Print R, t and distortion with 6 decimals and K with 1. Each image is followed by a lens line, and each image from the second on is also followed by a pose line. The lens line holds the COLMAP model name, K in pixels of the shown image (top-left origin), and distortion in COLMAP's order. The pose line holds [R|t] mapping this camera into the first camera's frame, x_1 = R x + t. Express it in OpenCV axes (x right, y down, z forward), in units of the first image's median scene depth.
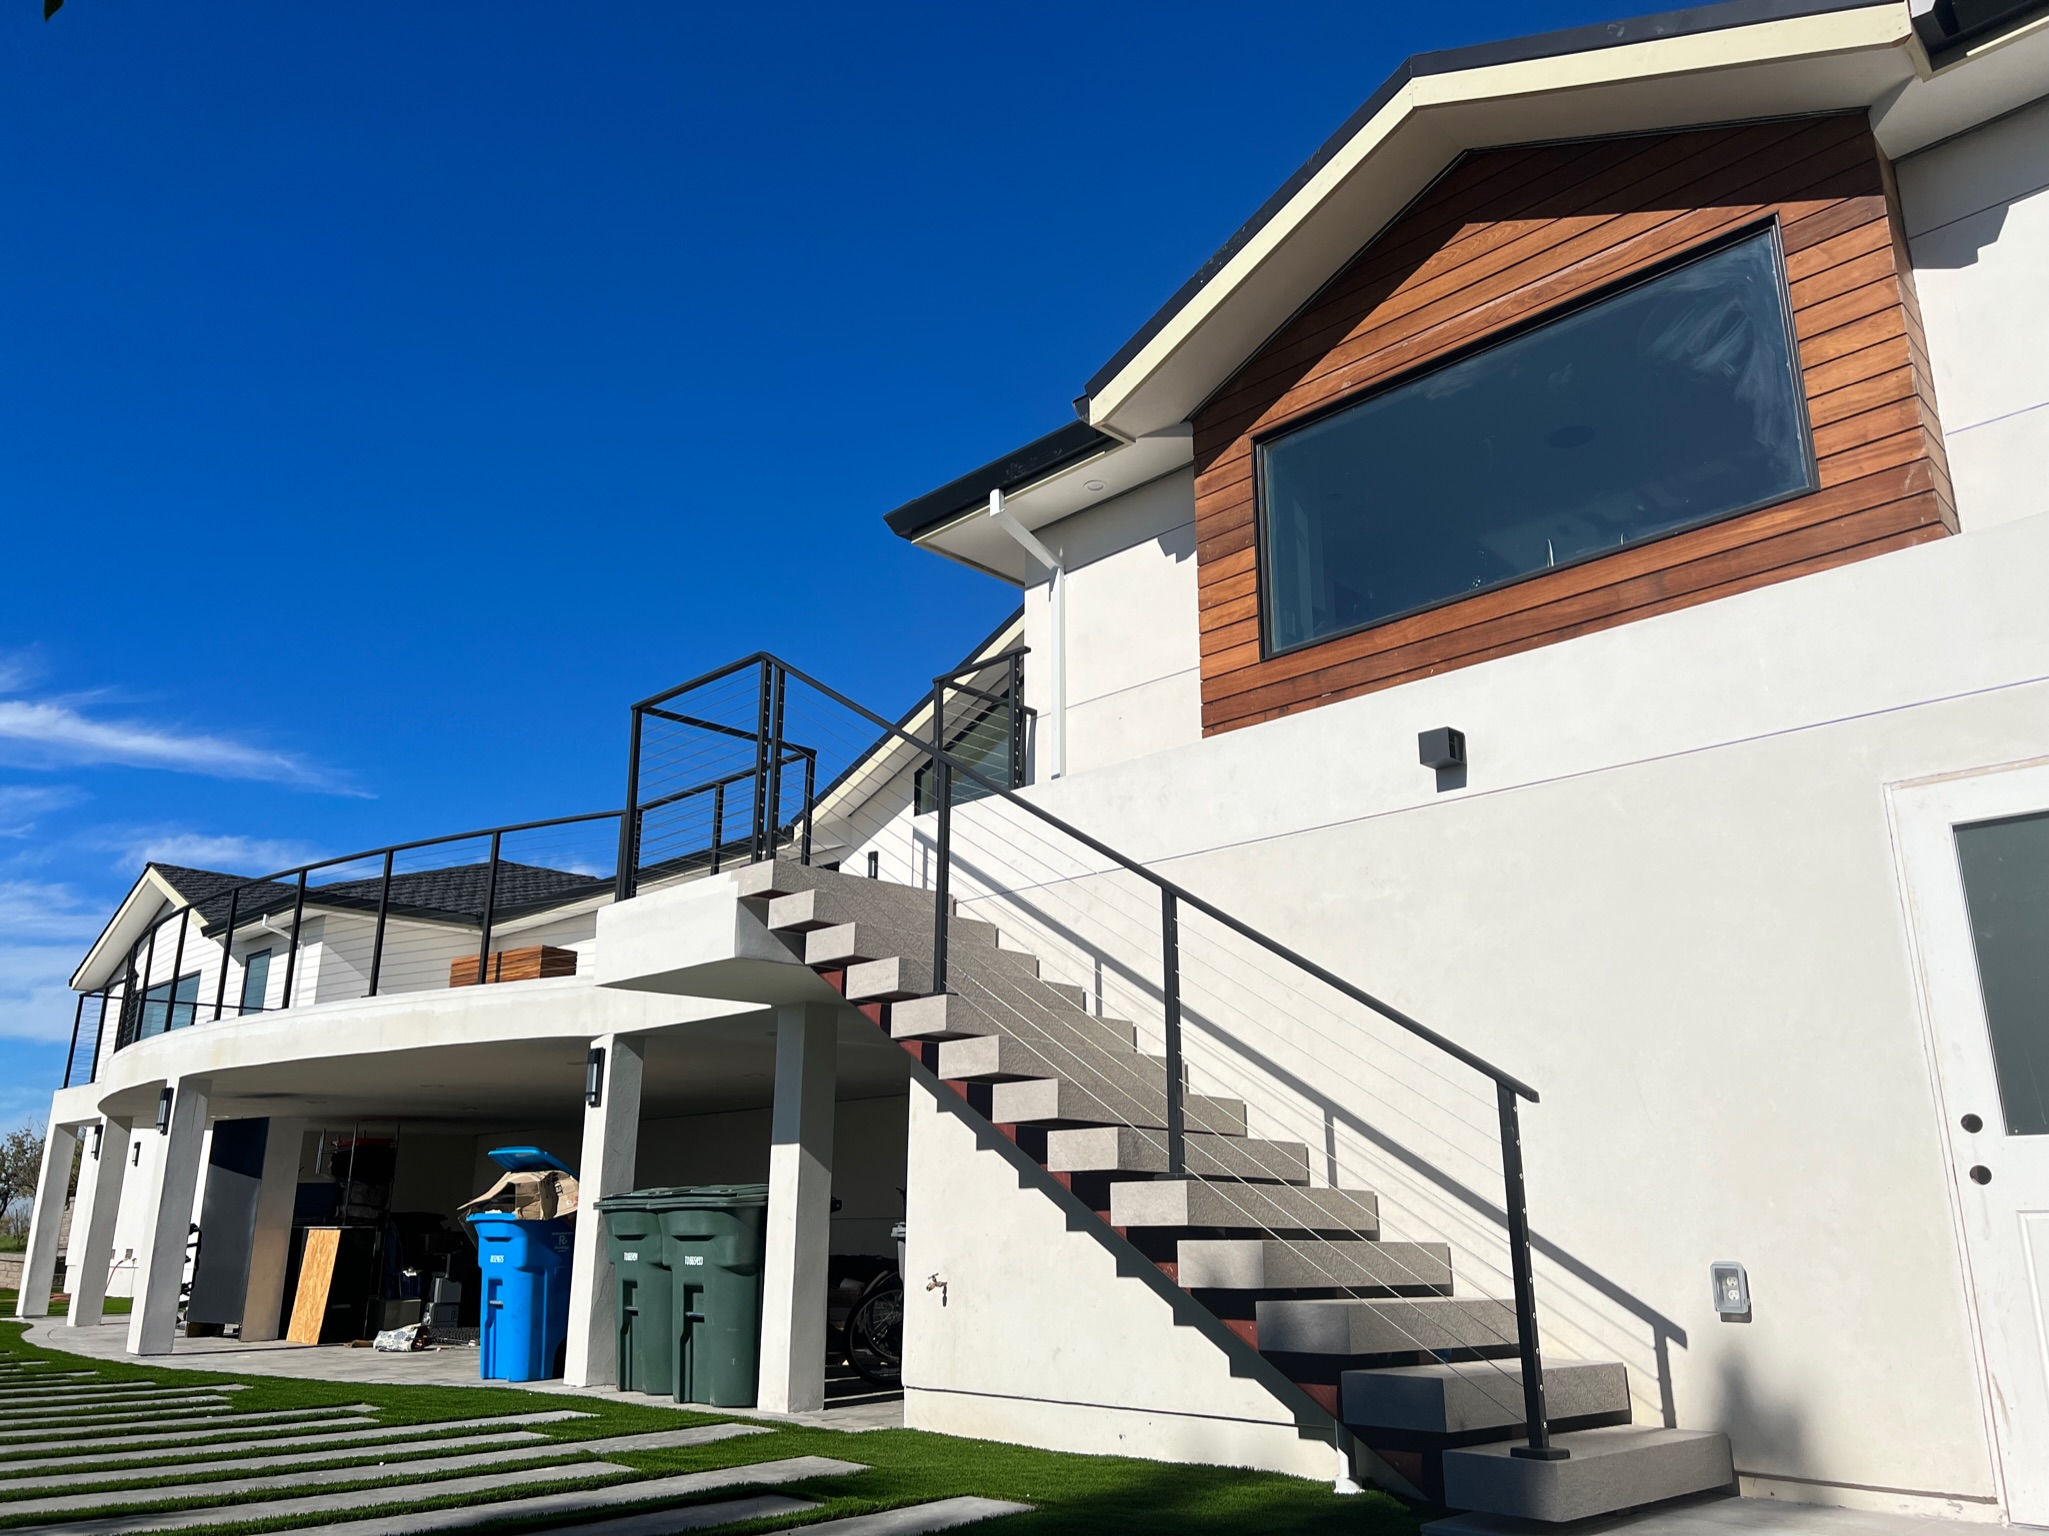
lens RADIAL K [[1538.0, 0, 1024.6], [0, 1538.0, 779.7], [0, 0, 1]] dist [0.057020, -0.053723]
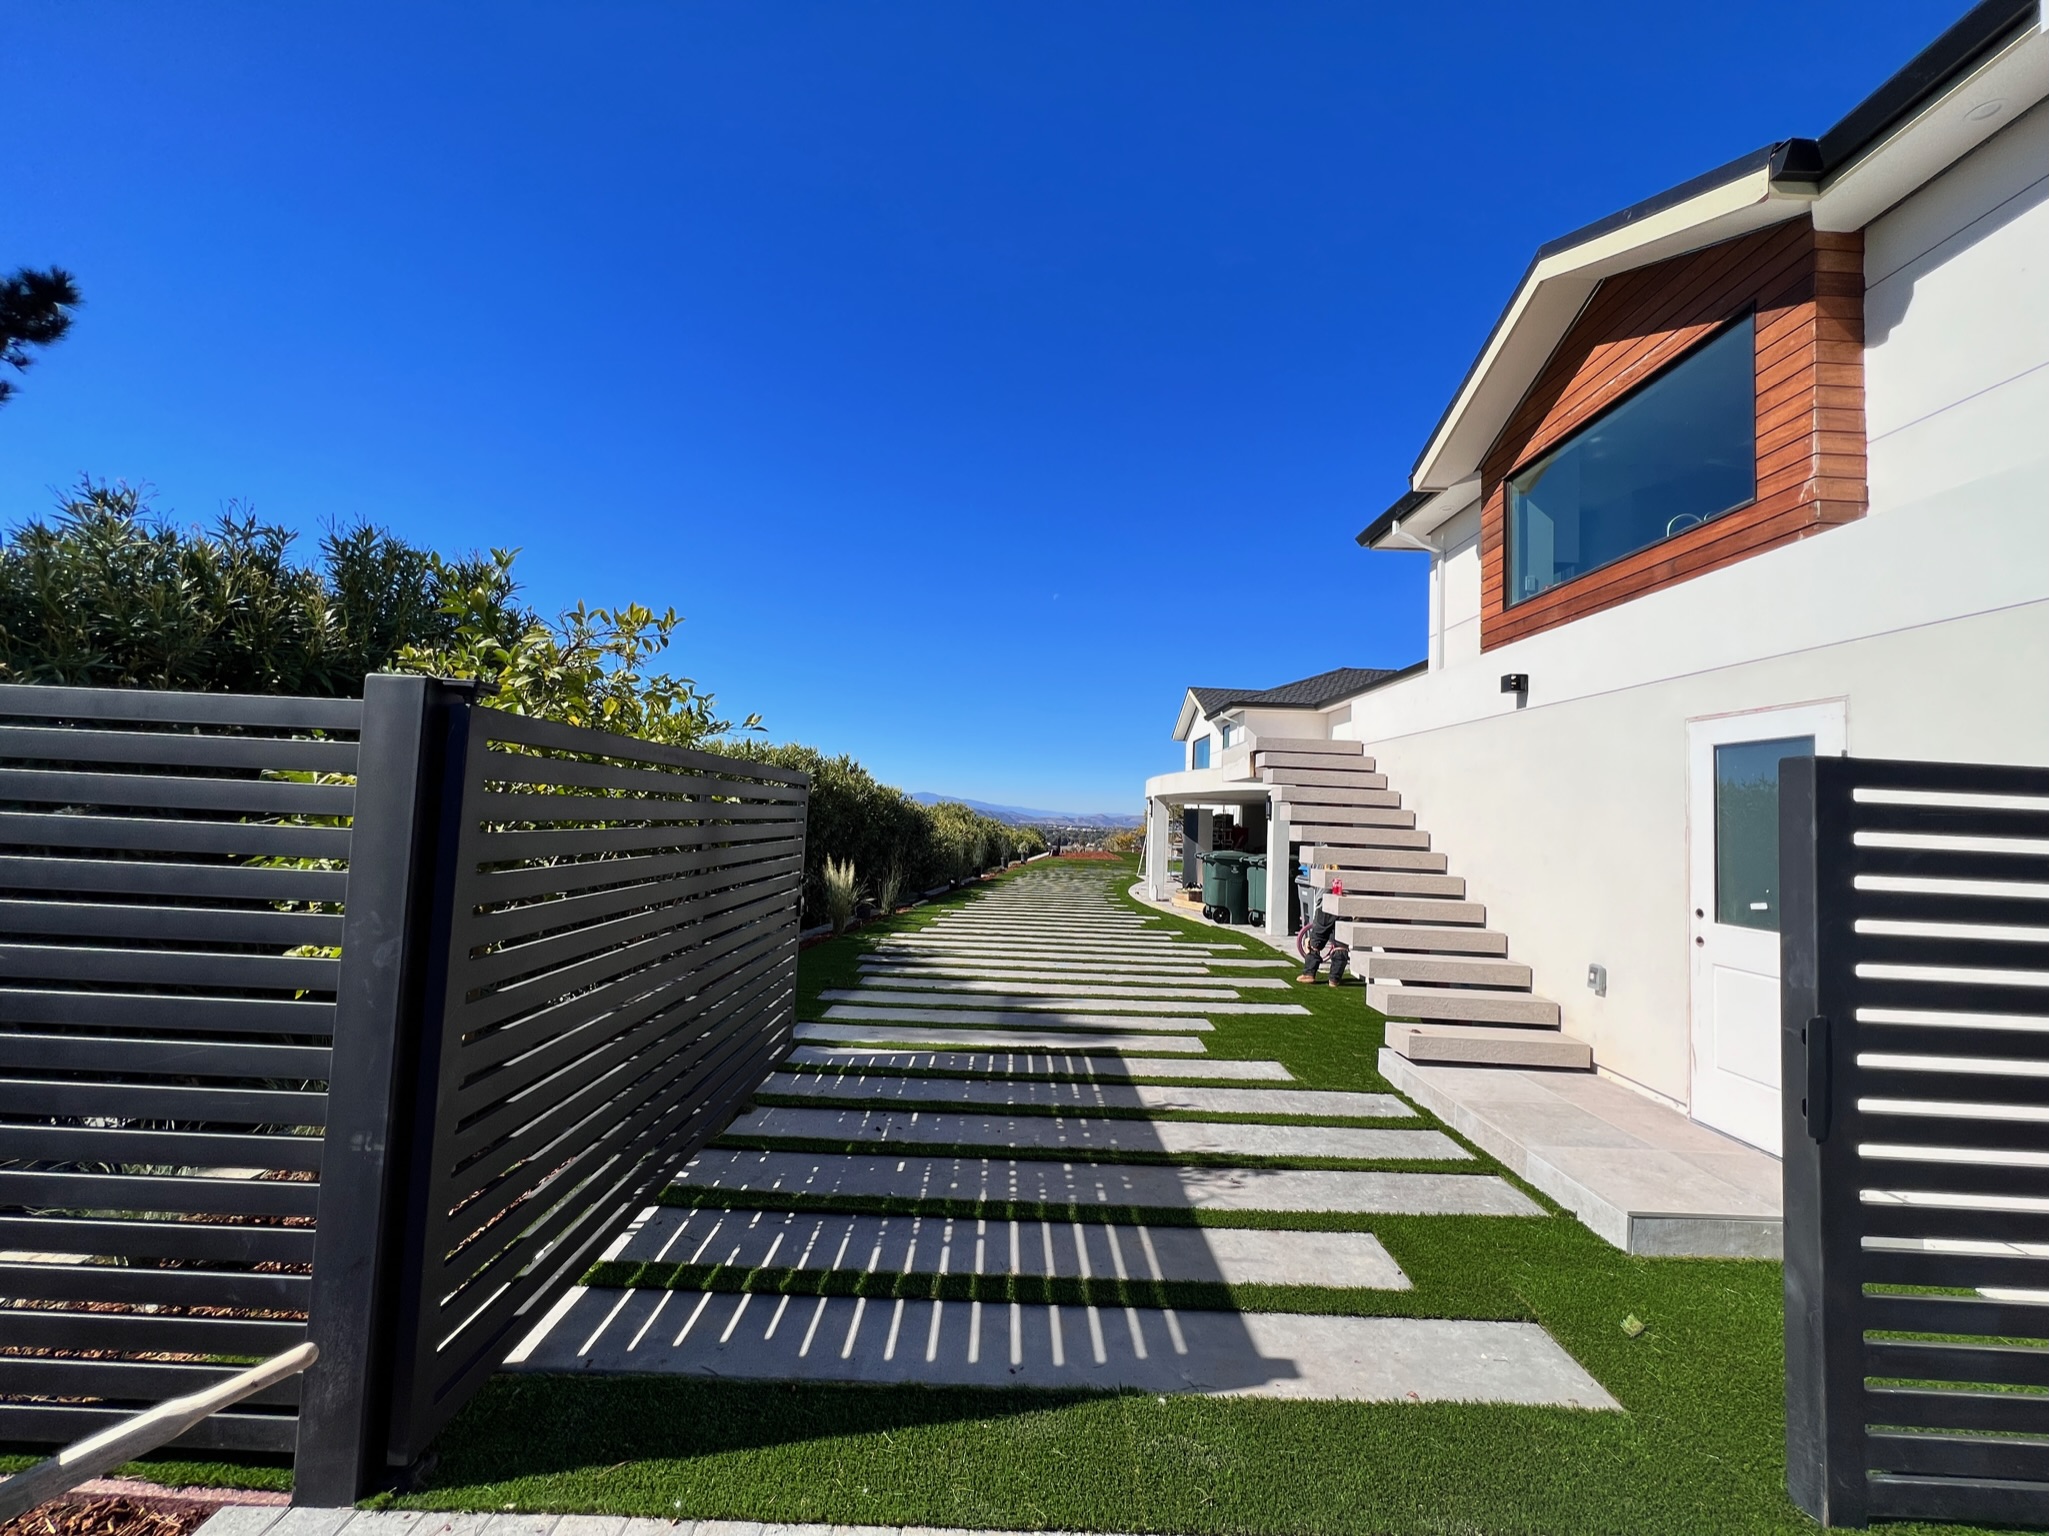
lens RADIAL K [[819.6, 0, 1023.1], [0, 819.6, 767.1], [0, 0, 1]] dist [-0.003506, 0.000615]
pose [[0.700472, -0.019054, -0.713426, 0.478330], [0.164463, 0.977048, 0.135383, -0.131872], [0.694472, -0.212164, 0.687528, -0.105215]]
